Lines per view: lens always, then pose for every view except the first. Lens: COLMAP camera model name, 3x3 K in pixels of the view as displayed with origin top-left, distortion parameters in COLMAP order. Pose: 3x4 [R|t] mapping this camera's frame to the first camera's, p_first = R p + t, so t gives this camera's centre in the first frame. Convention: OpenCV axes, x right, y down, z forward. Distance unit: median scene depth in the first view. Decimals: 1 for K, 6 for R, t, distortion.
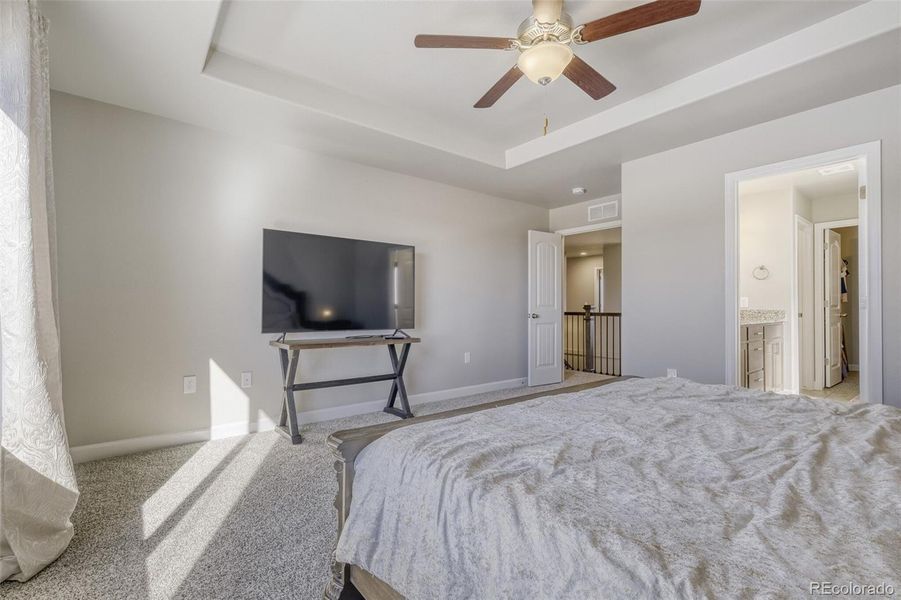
lens RADIAL K [[401.0, 0, 436.2], [0, 401.0, 303.0], [0, 0, 1]] dist [-0.001329, -0.000248]
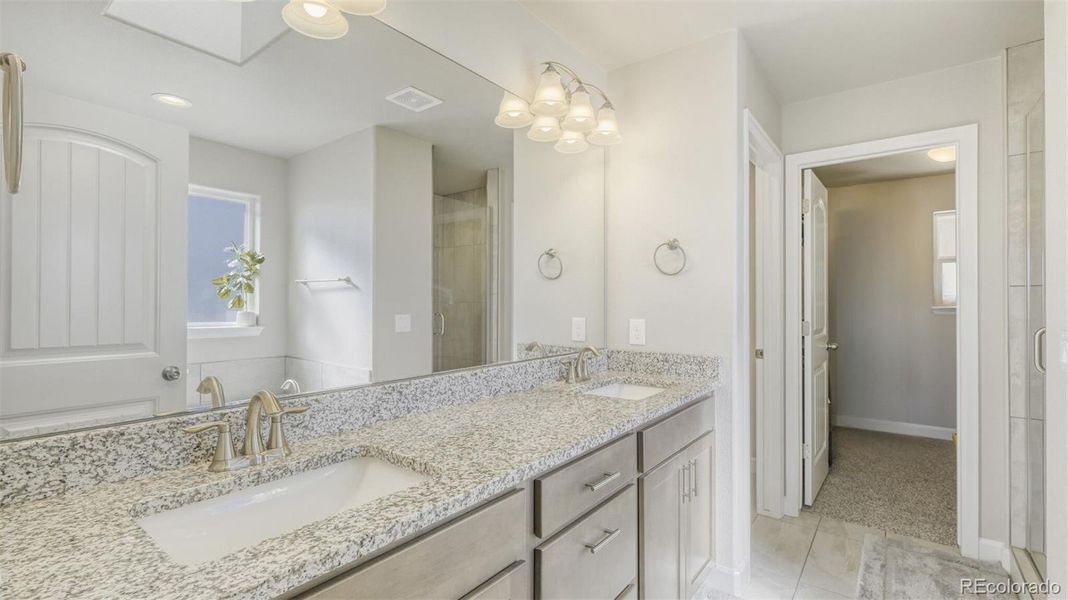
lens RADIAL K [[469.0, 0, 534.0], [0, 469.0, 300.0], [0, 0, 1]] dist [0.001009, 0.000051]
pose [[0.965460, -0.000505, 0.260551, 0.523365], [-0.000519, 0.999992, 0.003861, -0.033599], [-0.260551, -0.003863, 0.965452, 0.552384]]
